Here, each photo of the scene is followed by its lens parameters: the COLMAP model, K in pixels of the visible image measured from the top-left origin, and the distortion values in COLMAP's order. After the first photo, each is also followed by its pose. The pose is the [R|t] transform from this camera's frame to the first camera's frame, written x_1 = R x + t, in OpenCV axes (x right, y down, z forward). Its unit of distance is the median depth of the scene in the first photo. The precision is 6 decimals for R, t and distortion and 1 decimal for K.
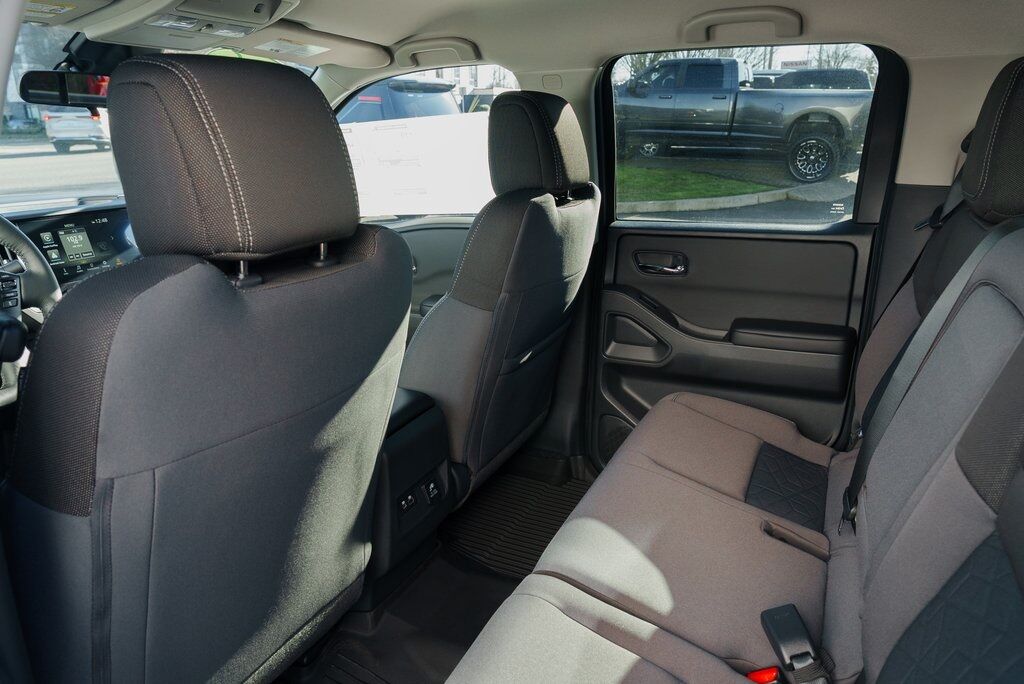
lens RADIAL K [[699.4, 0, 512.2], [0, 699.4, 342.1], [0, 0, 1]] dist [0.001154, 0.003032]
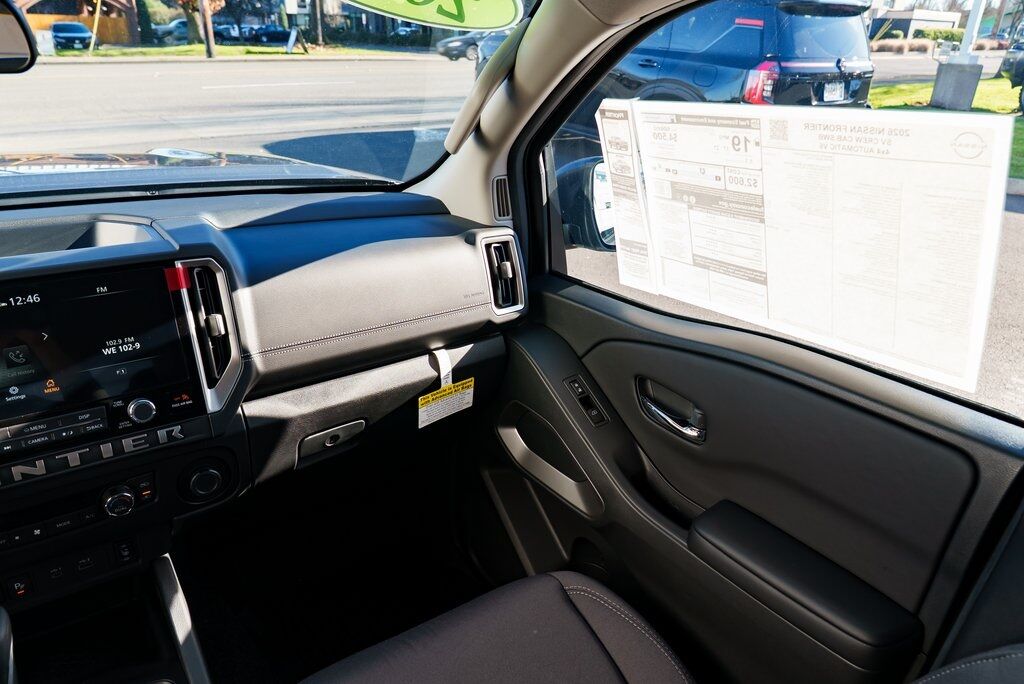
lens RADIAL K [[699.4, 0, 509.5], [0, 699.4, 341.0], [0, 0, 1]] dist [0.001154, 0.003032]
pose [[0.875066, 0.216830, -0.432717, -0.014025], [-0.174512, 0.975249, 0.135777, -0.043736], [0.451448, -0.043300, 0.891246, 0.117793]]
